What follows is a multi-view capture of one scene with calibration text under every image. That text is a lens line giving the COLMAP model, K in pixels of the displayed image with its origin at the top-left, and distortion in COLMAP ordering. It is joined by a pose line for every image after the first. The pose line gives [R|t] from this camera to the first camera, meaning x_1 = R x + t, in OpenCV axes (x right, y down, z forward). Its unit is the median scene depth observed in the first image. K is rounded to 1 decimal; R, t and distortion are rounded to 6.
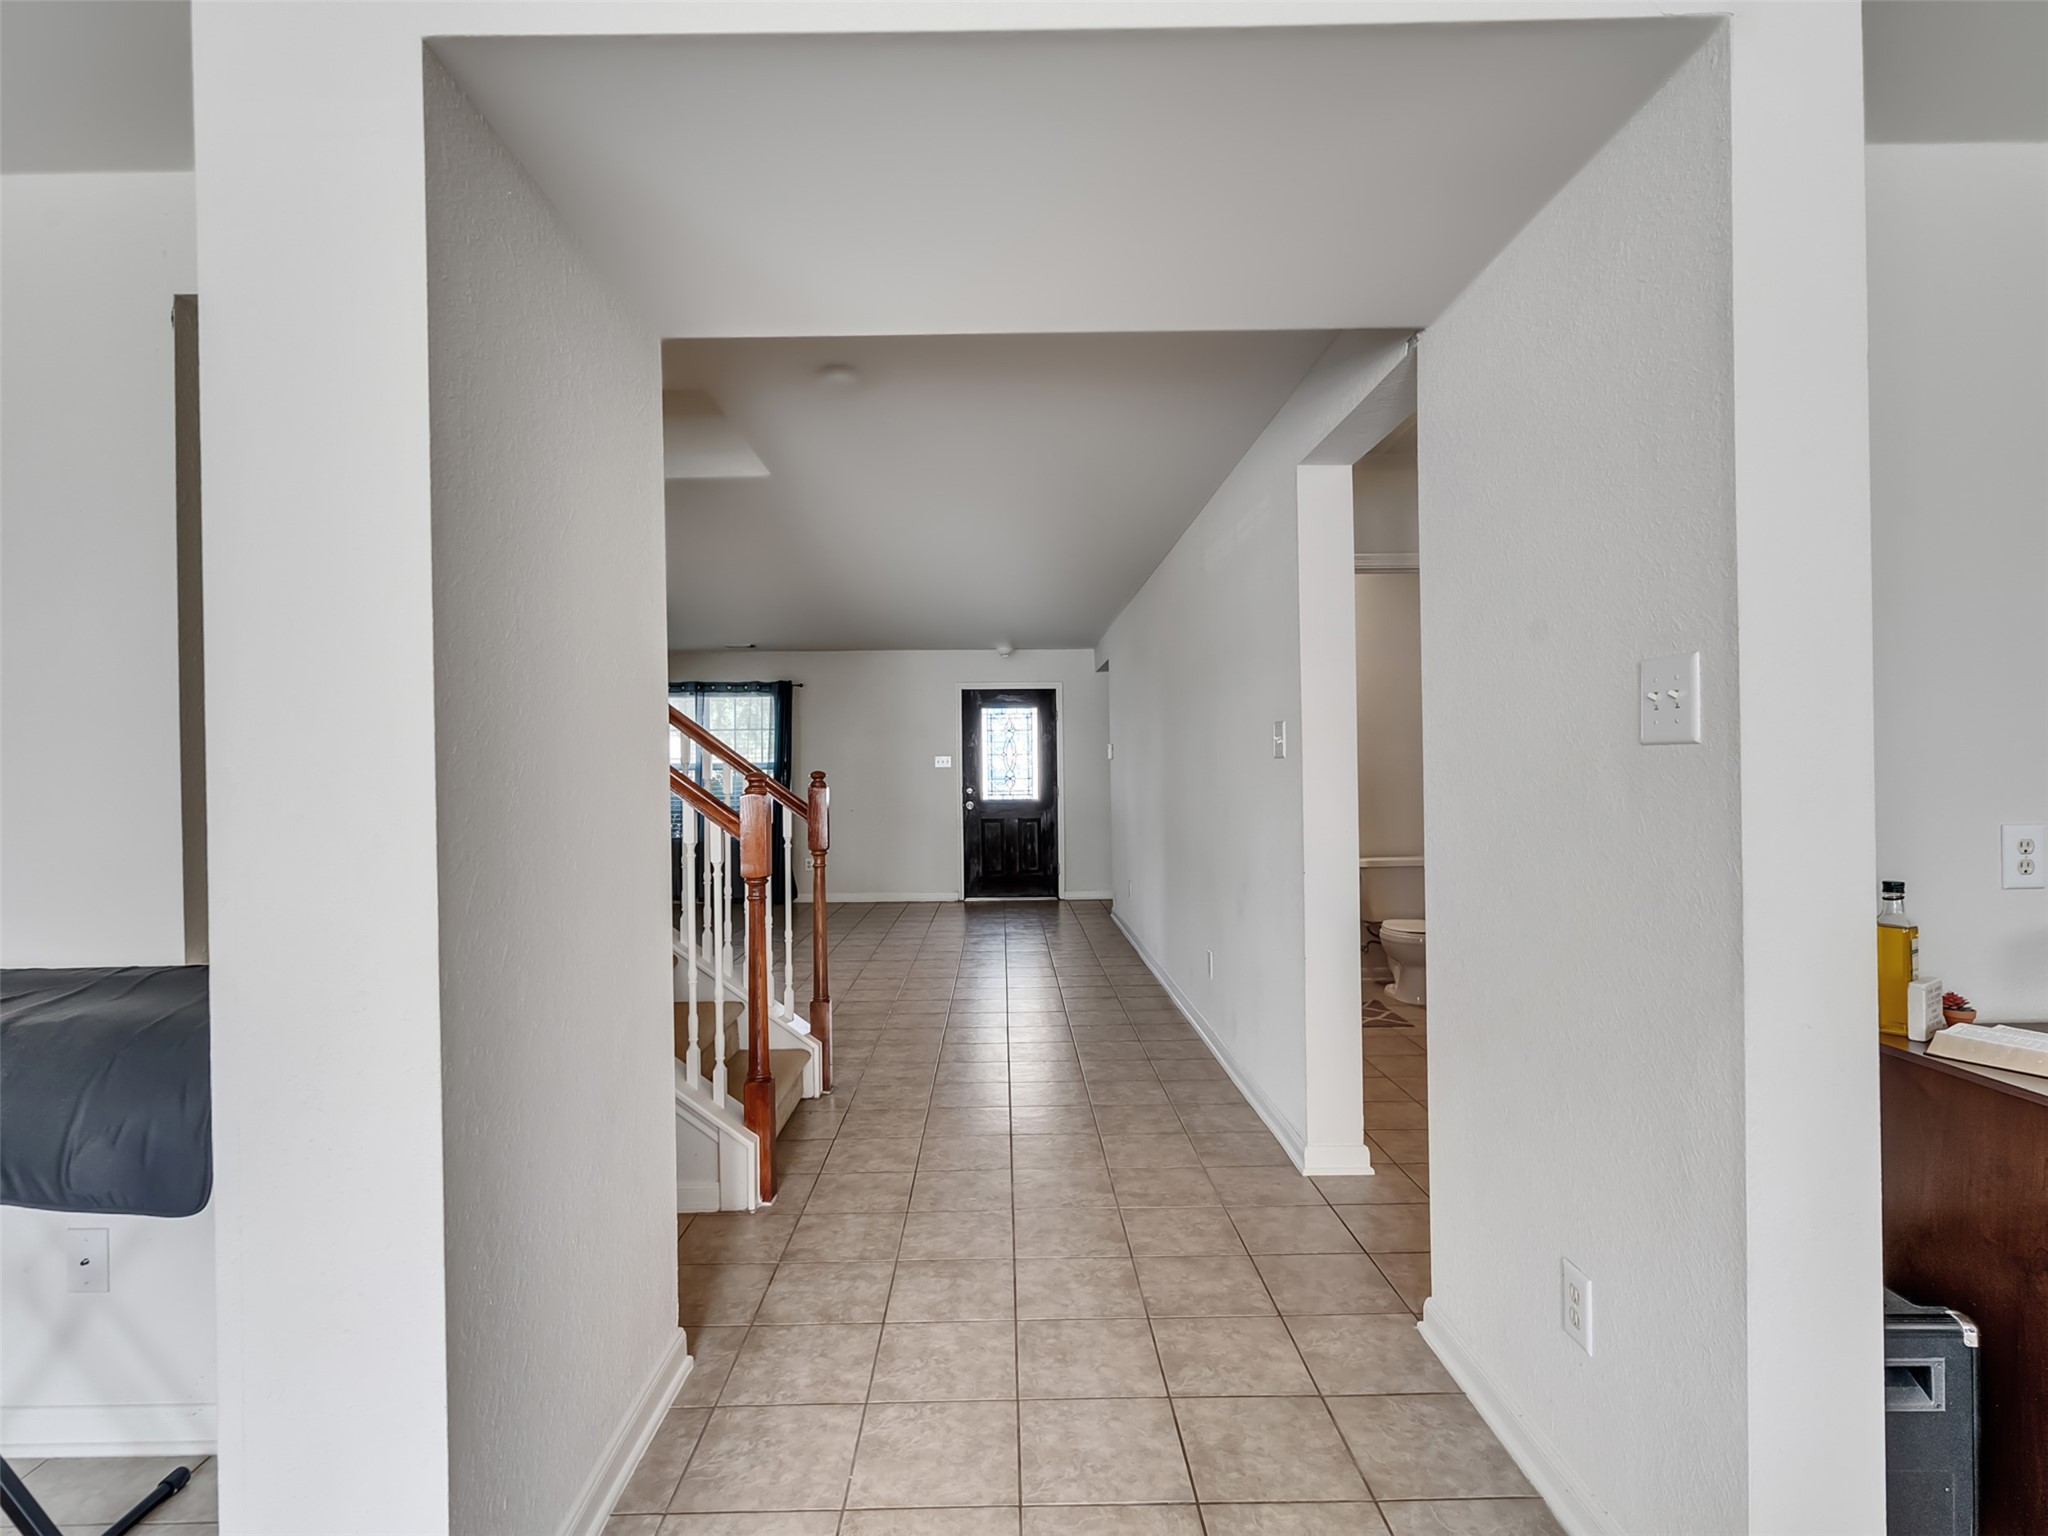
lens RADIAL K [[1054.0, 0, 1018.0], [0, 1054.0, 770.8], [0, 0, 1]] dist [-0.002504, 0.004370]
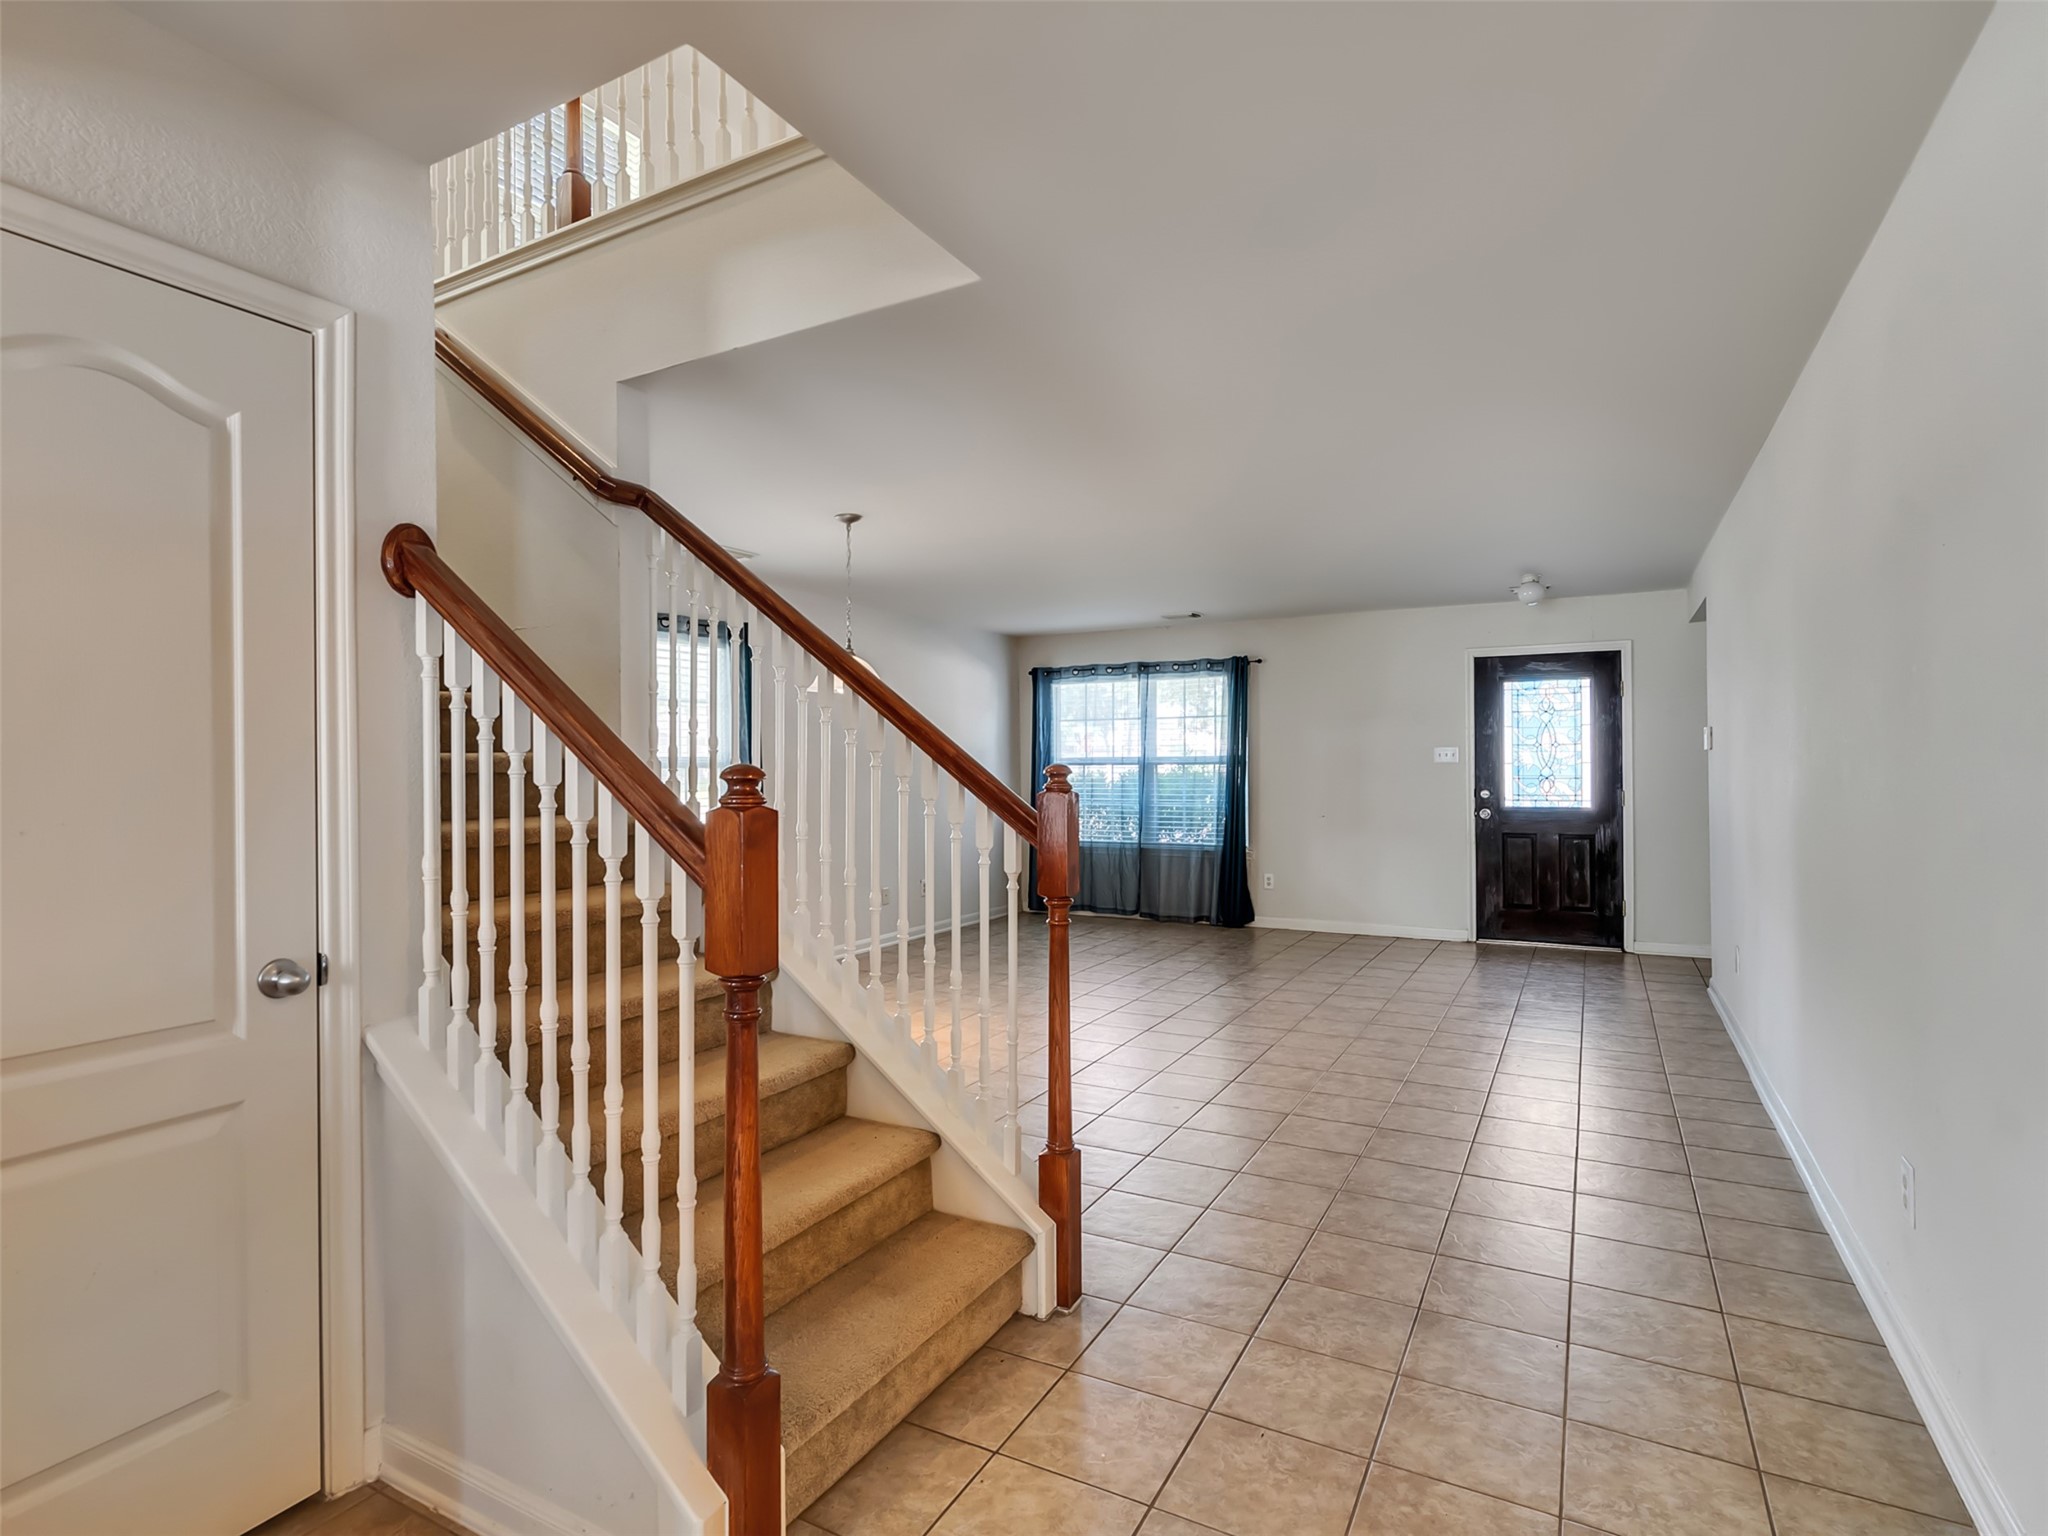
lens RADIAL K [[1054.0, 0, 1031.3], [0, 1054.0, 759.6], [0, 0, 1]] dist [-0.002504, 0.004370]
pose [[0.873902, 0.001109, -0.486101, 0.035033], [-0.006266, 0.999940, -0.008982, 0.003444], [0.486062, 0.010895, 0.873856, 0.199989]]
